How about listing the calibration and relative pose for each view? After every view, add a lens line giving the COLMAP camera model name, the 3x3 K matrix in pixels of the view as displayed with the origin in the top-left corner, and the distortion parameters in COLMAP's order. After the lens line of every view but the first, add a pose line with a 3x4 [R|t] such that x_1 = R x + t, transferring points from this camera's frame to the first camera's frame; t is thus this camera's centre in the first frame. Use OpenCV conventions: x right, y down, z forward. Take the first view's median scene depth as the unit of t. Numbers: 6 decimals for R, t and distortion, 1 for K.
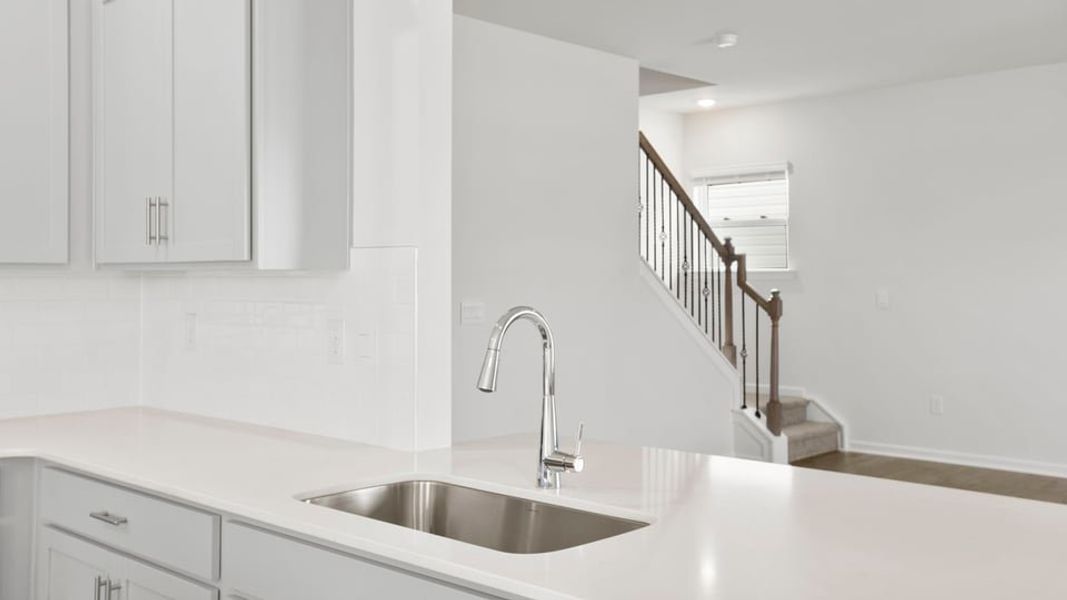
lens RADIAL K [[1036.4, 0, 528.0], [0, 1036.4, 267.7], [0, 0, 1]] dist [-0.006803, 0.000000]
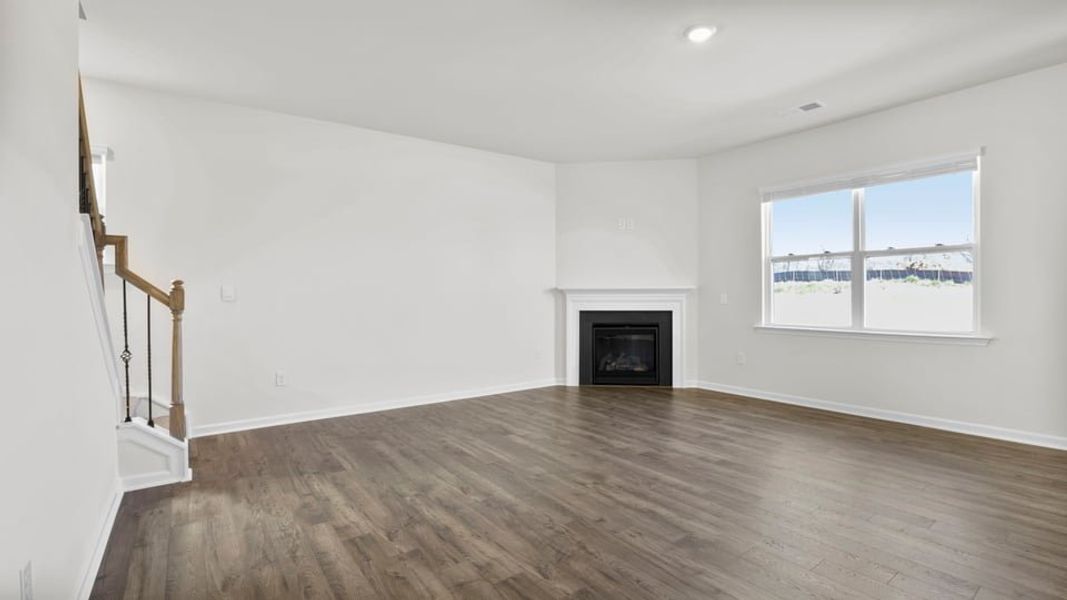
lens RADIAL K [[486.5, 0, 541.2], [0, 486.5, 299.1], [0, 0, 1]] dist [-0.025291, 0.000867]
pose [[0.177684, -0.005527, 0.984072, -0.109717], [-0.004218, 0.999971, 0.006378, 0.033503], [-0.984079, -0.005284, 0.177655, 0.603220]]
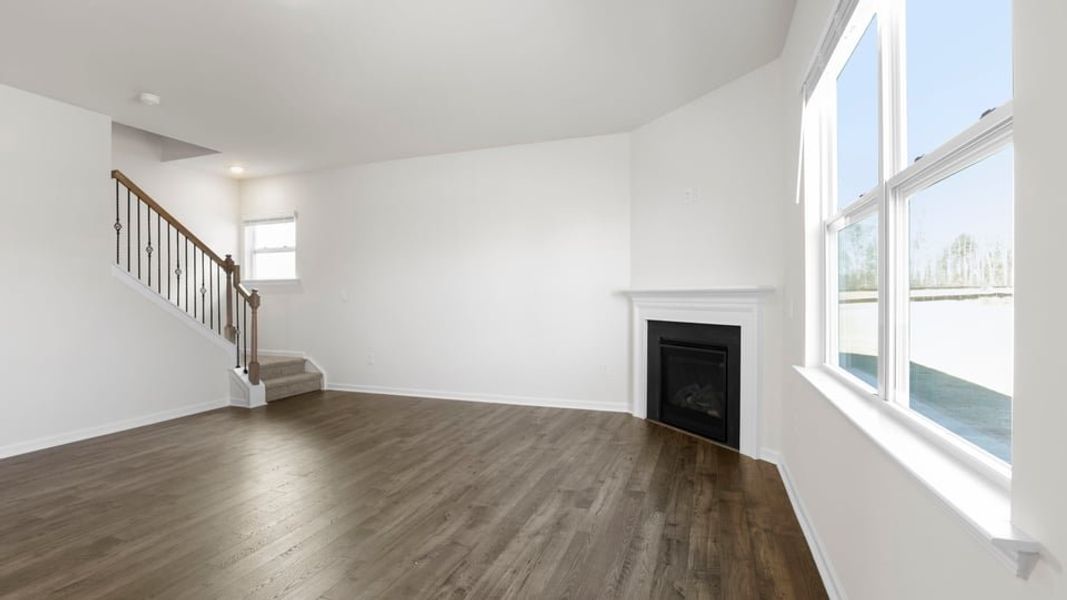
lens RADIAL K [[486.5, 0, 540.7], [0, 486.5, 303.0], [0, 0, 1]] dist [-0.025291, 0.000867]
pose [[0.915706, -0.004813, 0.401820, 0.330457], [-0.004204, 0.999759, 0.021556, 0.024255], [-0.401827, -0.021428, 0.915465, 0.180701]]
